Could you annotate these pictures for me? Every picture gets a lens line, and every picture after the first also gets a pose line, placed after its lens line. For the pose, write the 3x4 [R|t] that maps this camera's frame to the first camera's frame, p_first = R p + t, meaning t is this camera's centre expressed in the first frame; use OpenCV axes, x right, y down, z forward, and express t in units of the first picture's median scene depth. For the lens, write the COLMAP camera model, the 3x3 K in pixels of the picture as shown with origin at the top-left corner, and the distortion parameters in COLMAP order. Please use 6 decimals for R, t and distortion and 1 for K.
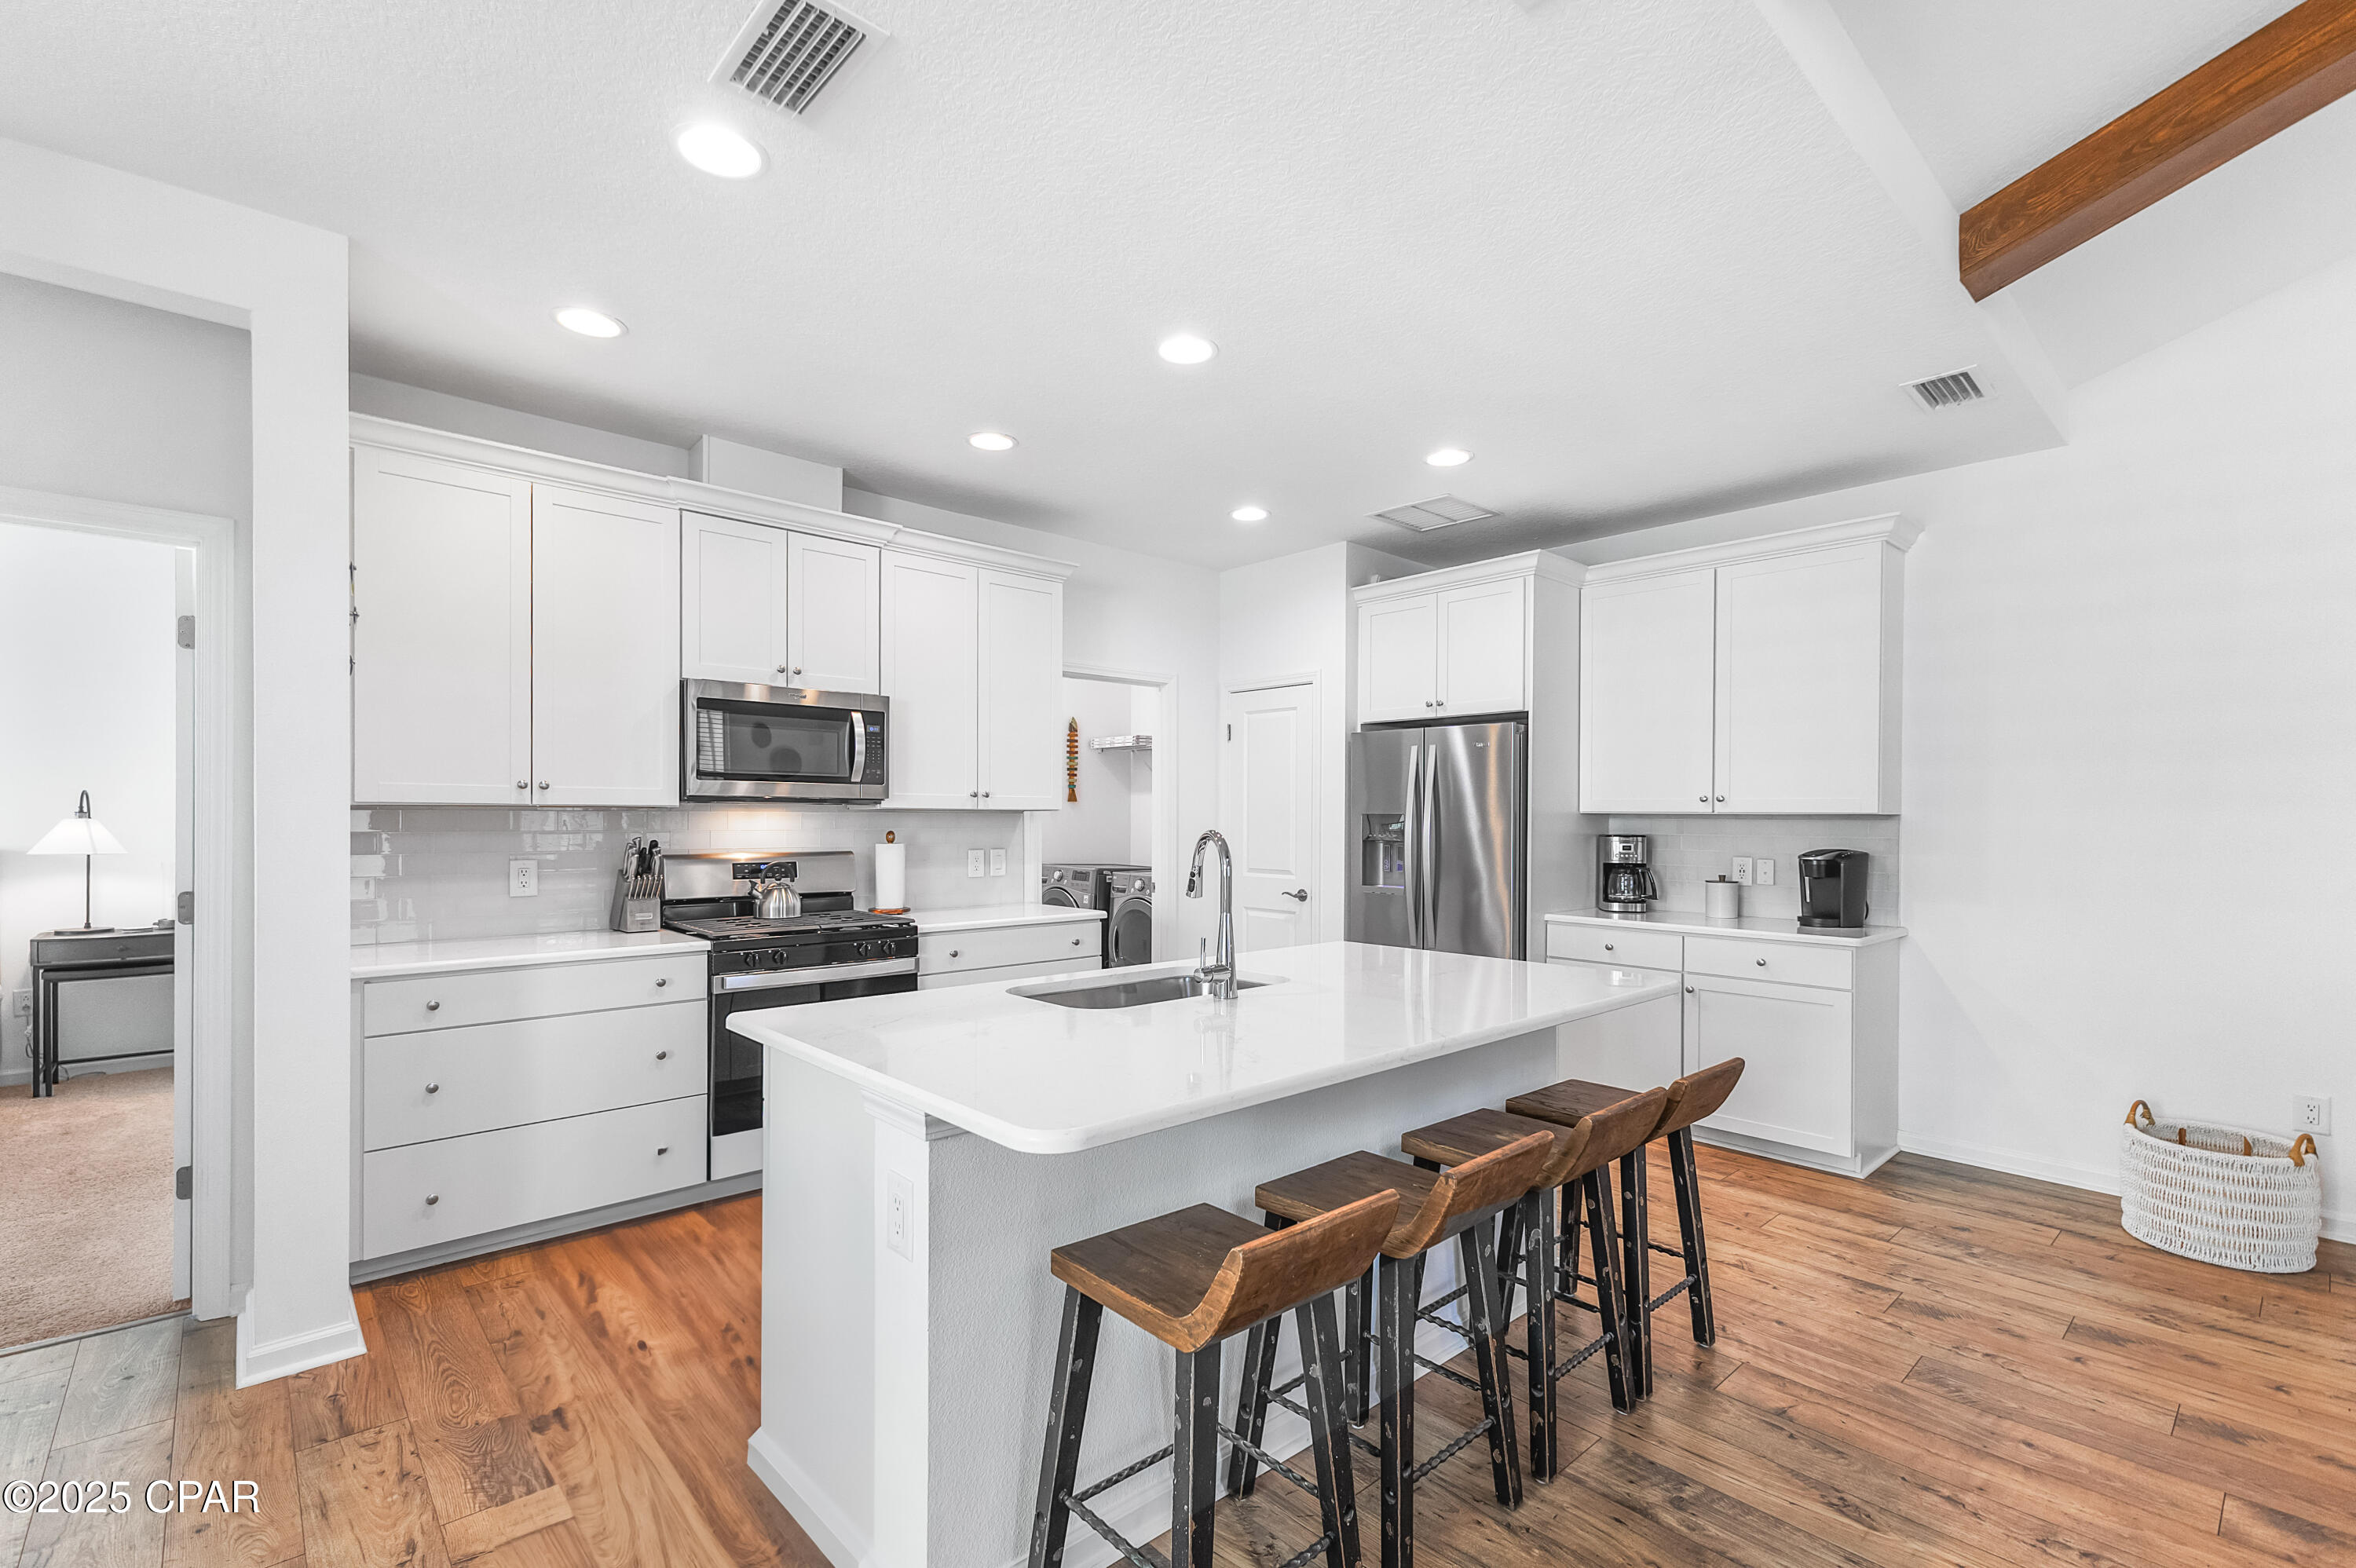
lens RADIAL K [[1089.6, 0, 1145.6], [0, 1089.6, 817.3], [0, 0, 1]] dist [0.011100, -0.002965]
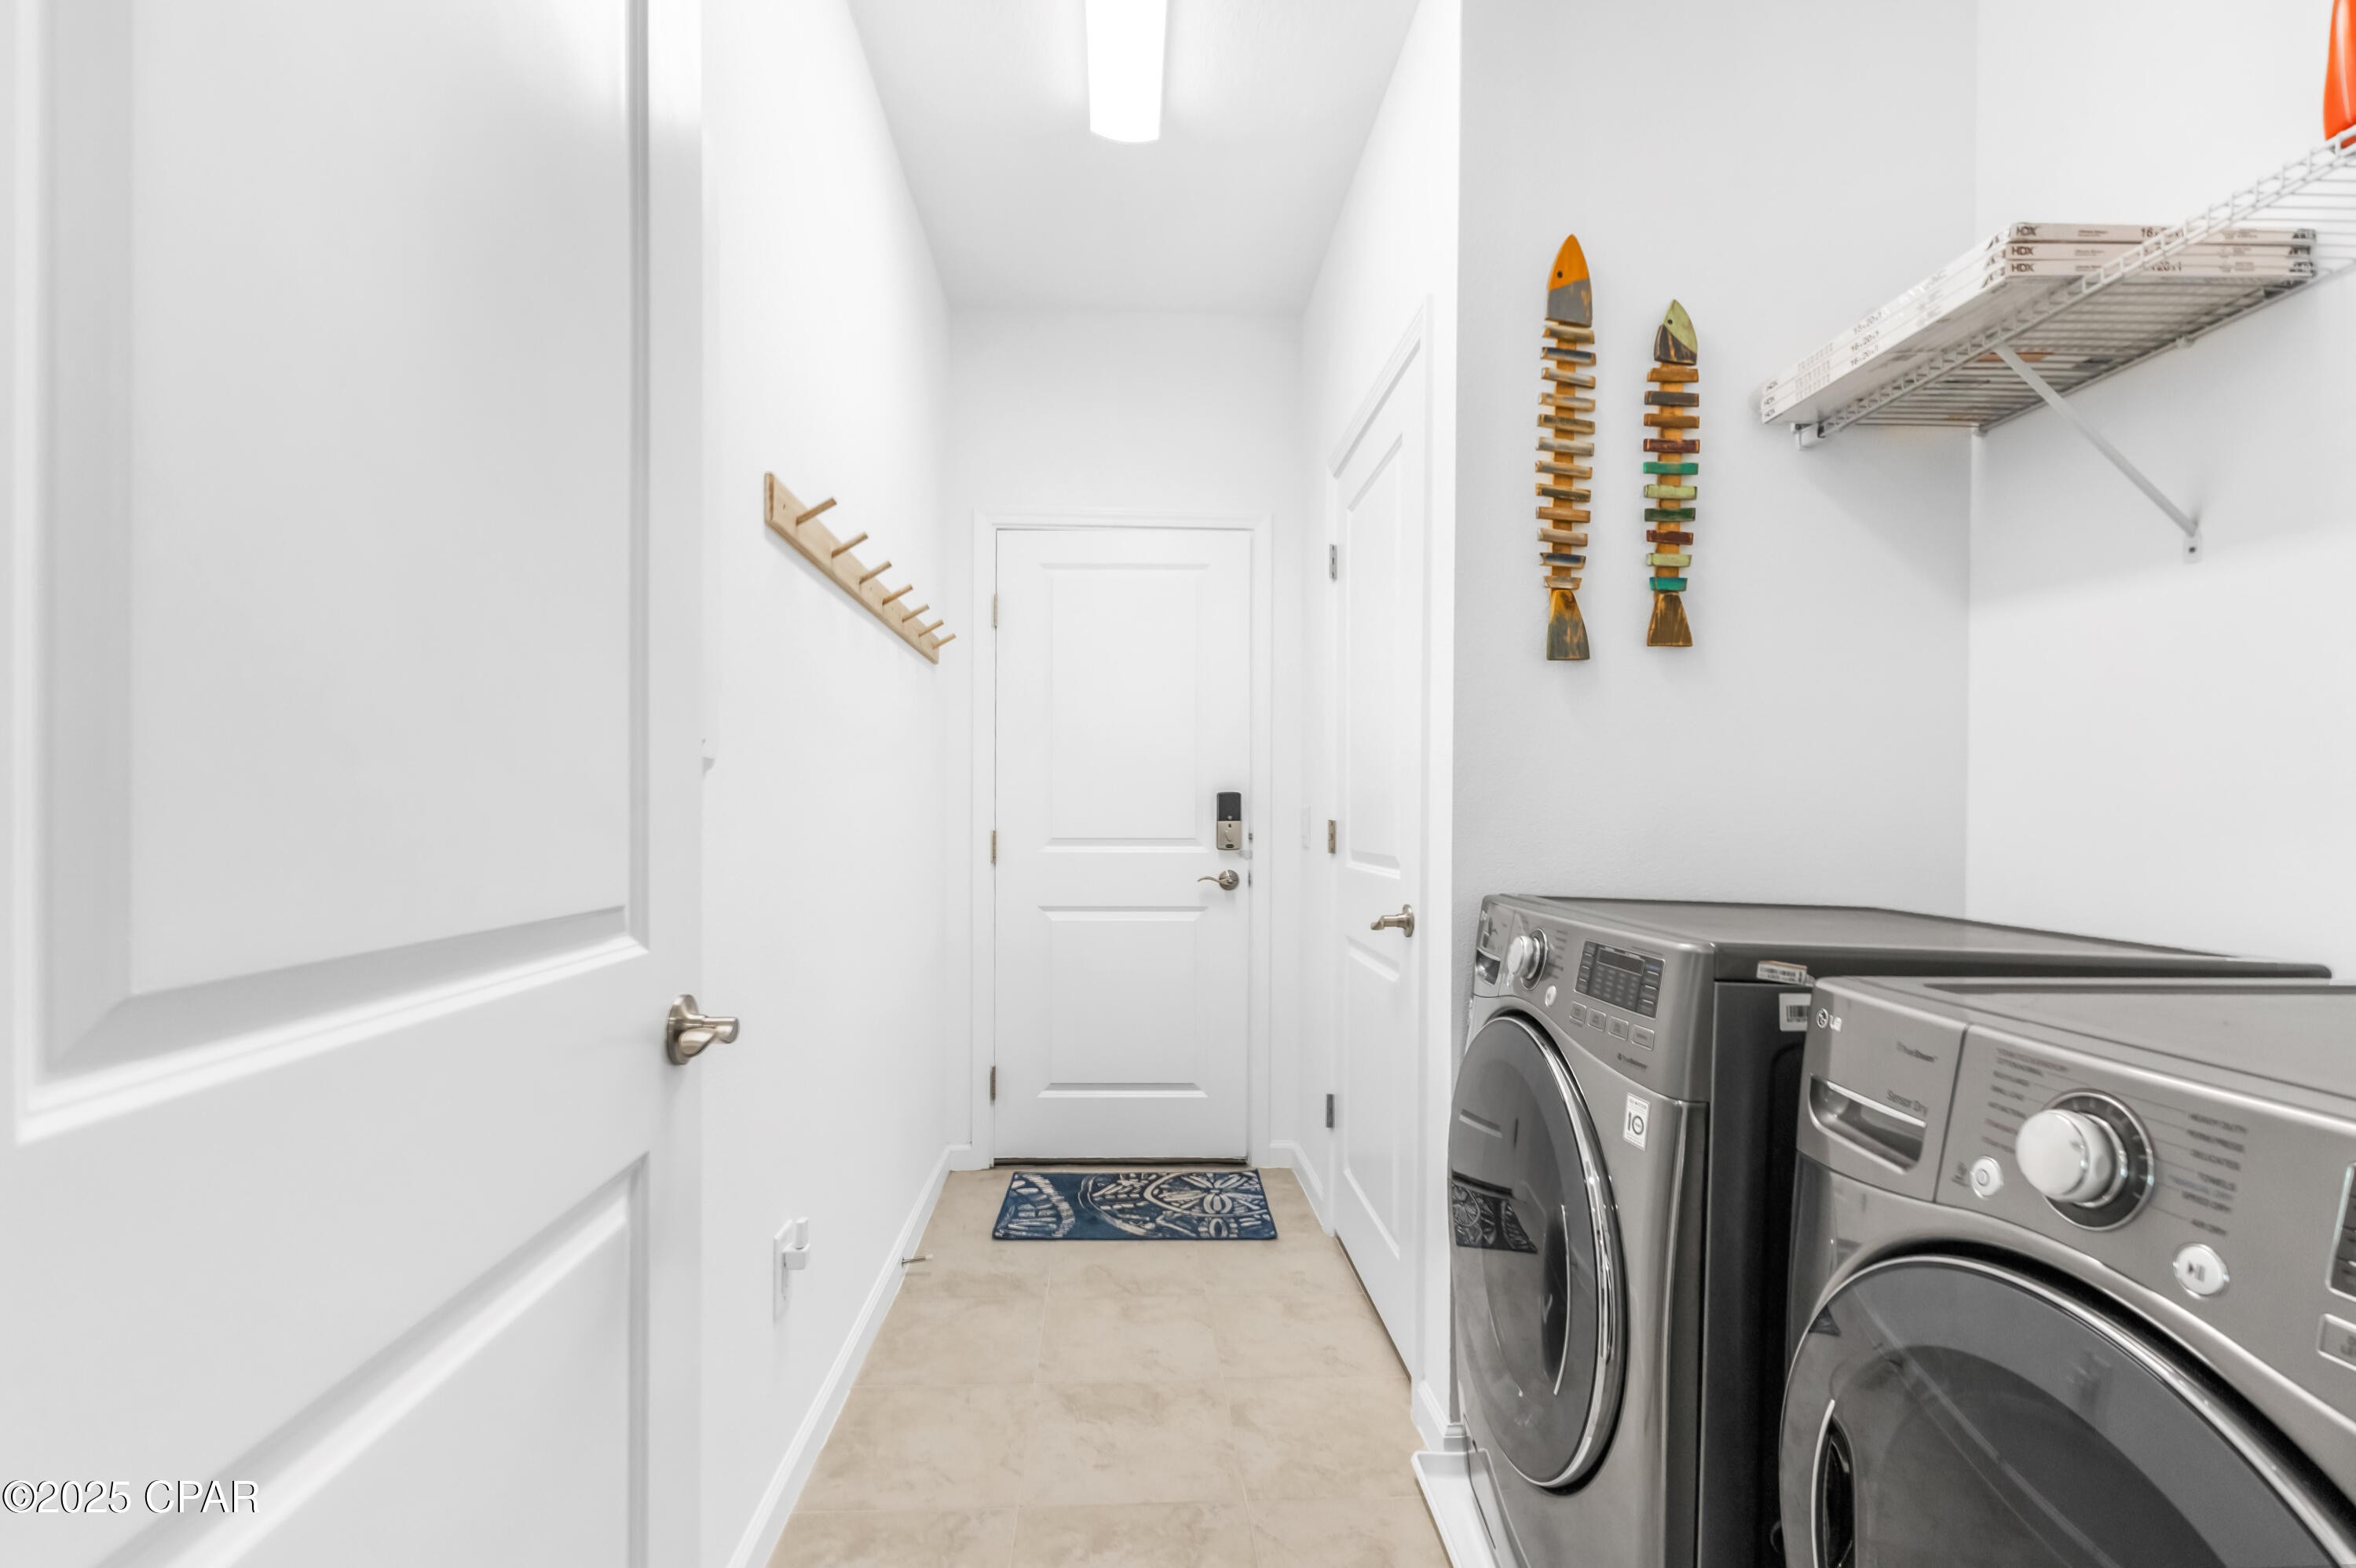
lens RADIAL K [[1041.8, 0, 1180.1], [0, 1041.8, 816.0], [0, 0, 1]] dist [0.017360, -0.006552]
pose [[0.779769, 0.000659, -0.626067, -0.010018], [-0.005331, 0.999970, -0.005587, 0.040717], [0.626045, 0.007694, 0.779749, 1.175079]]
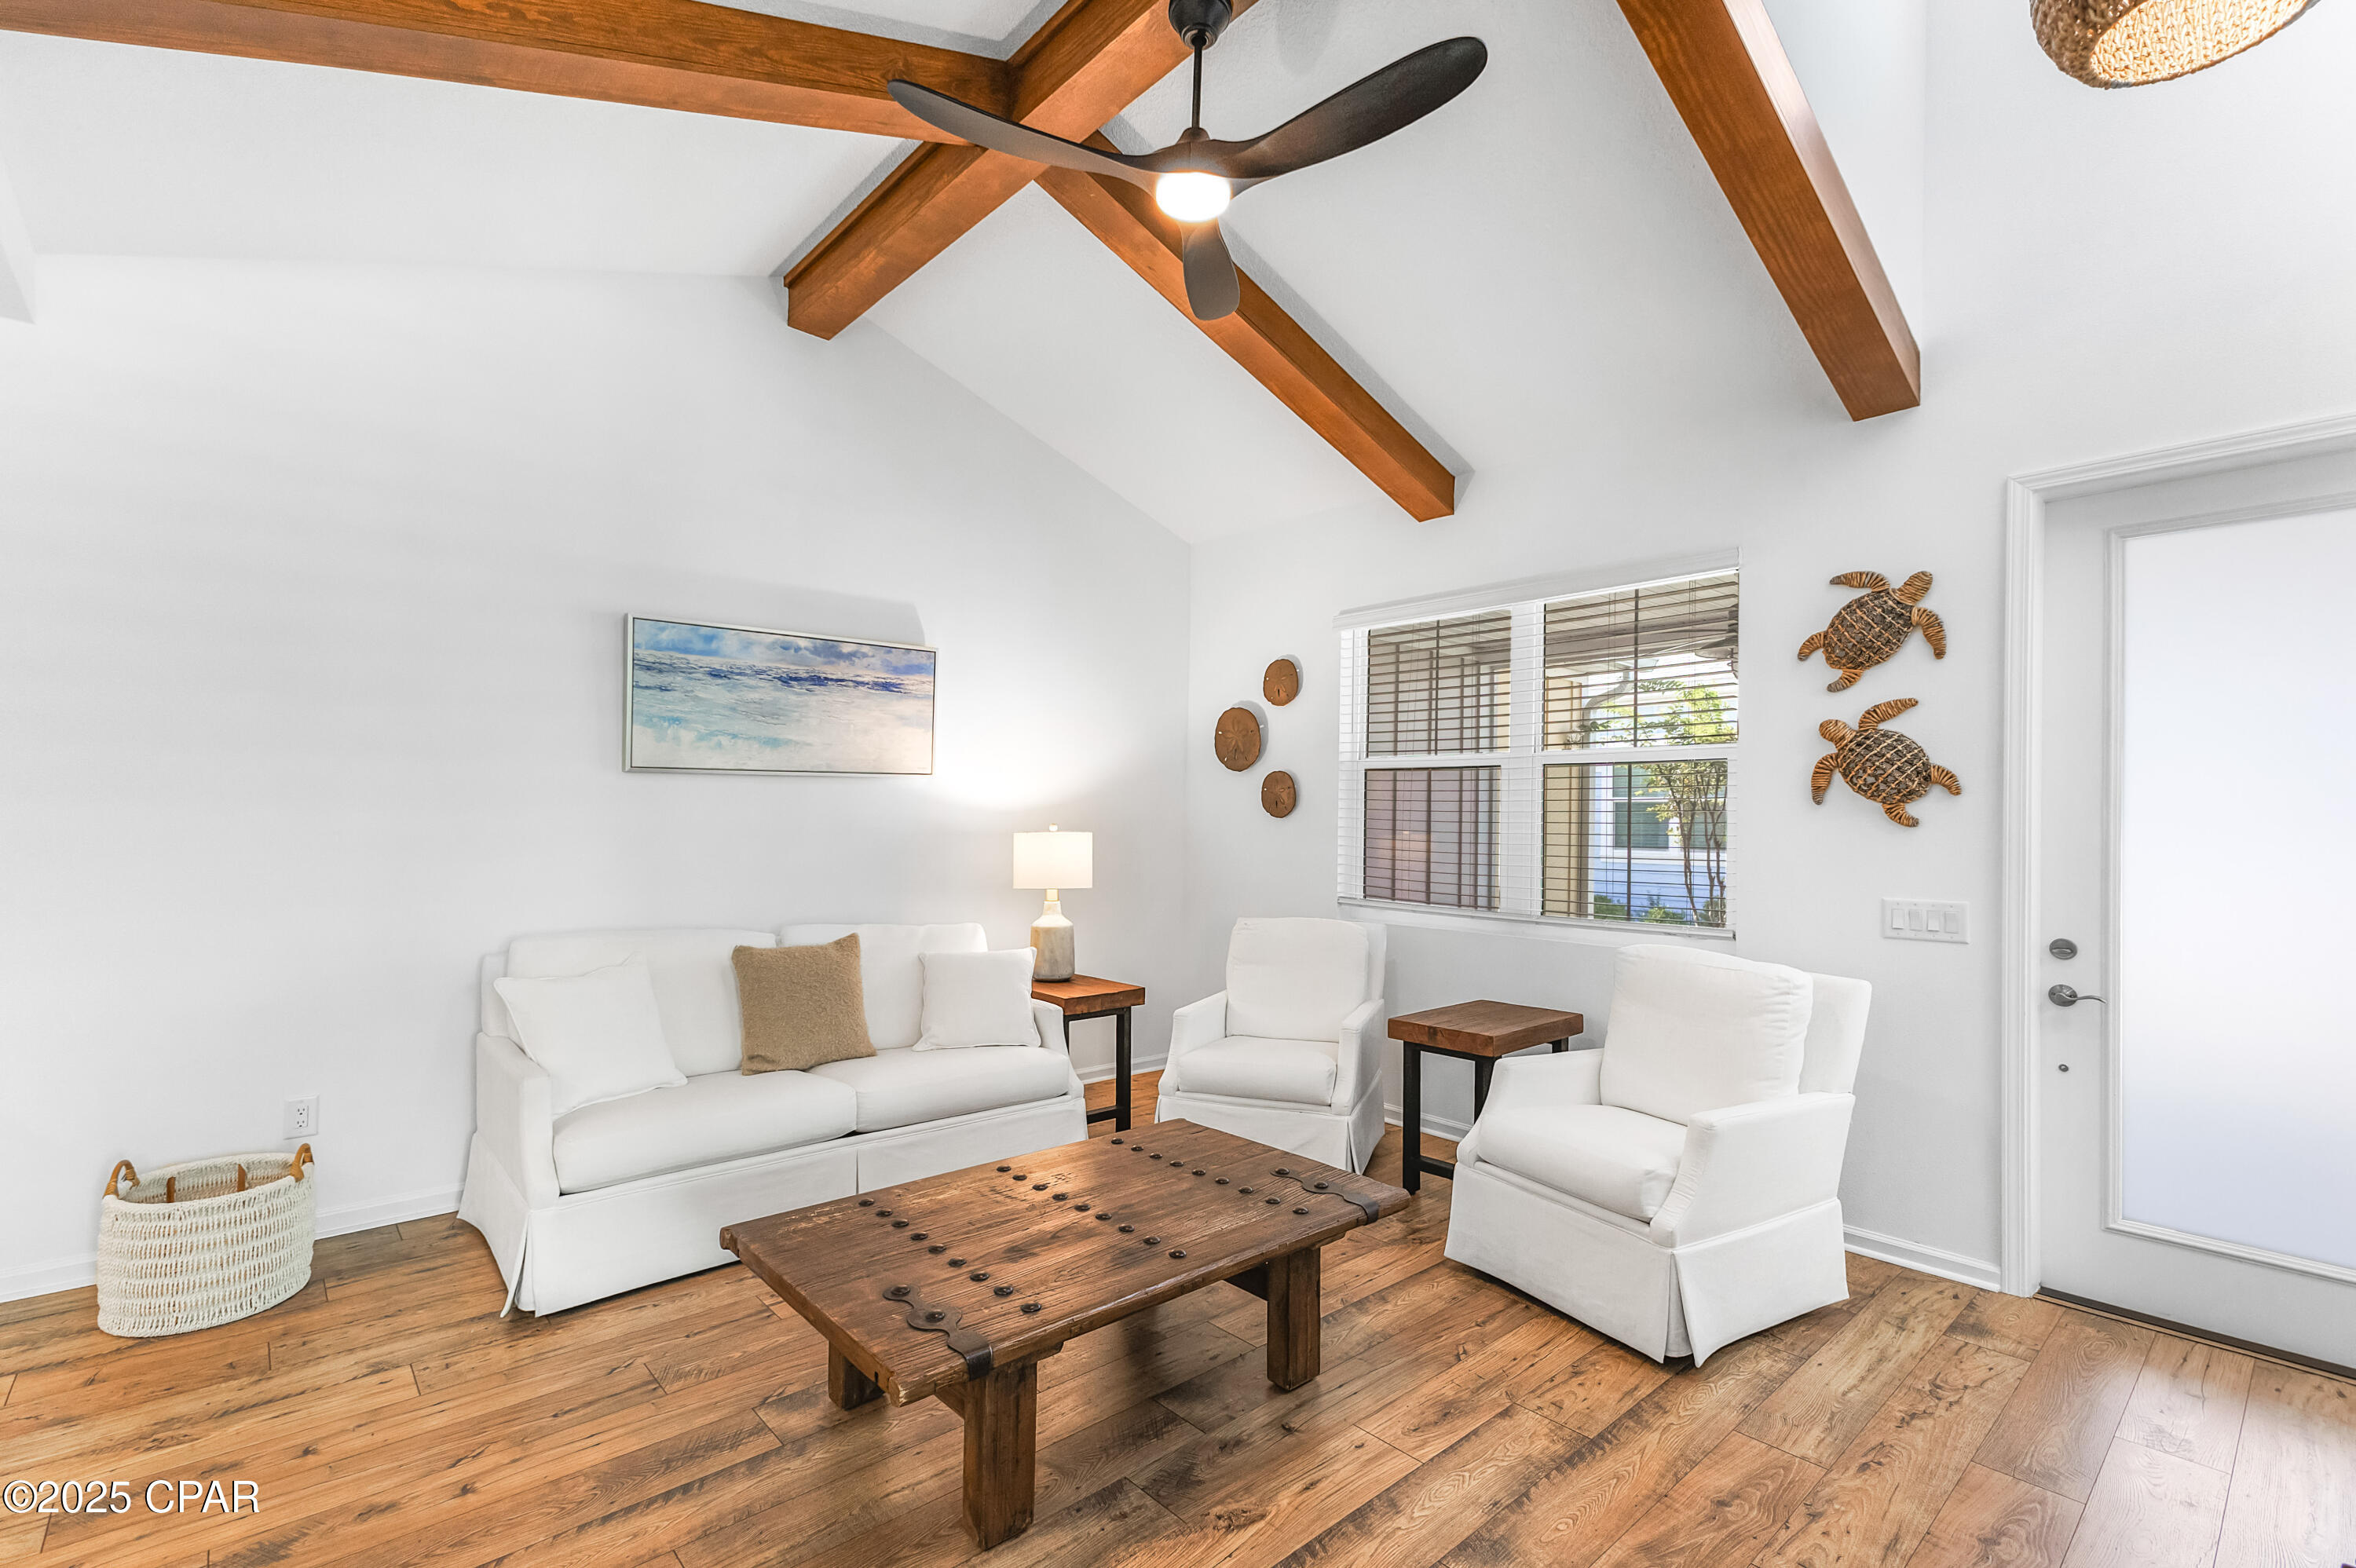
lens RADIAL K [[1041.8, 0, 1179.1], [0, 1041.8, 819.6], [0, 0, 1]] dist [0.017360, -0.006552]
pose [[0.003127, -0.007880, 0.999964, 0.106117], [-0.015625, 0.999847, 0.007928, -0.011262], [-0.999873, -0.015649, 0.003004, 0.178520]]
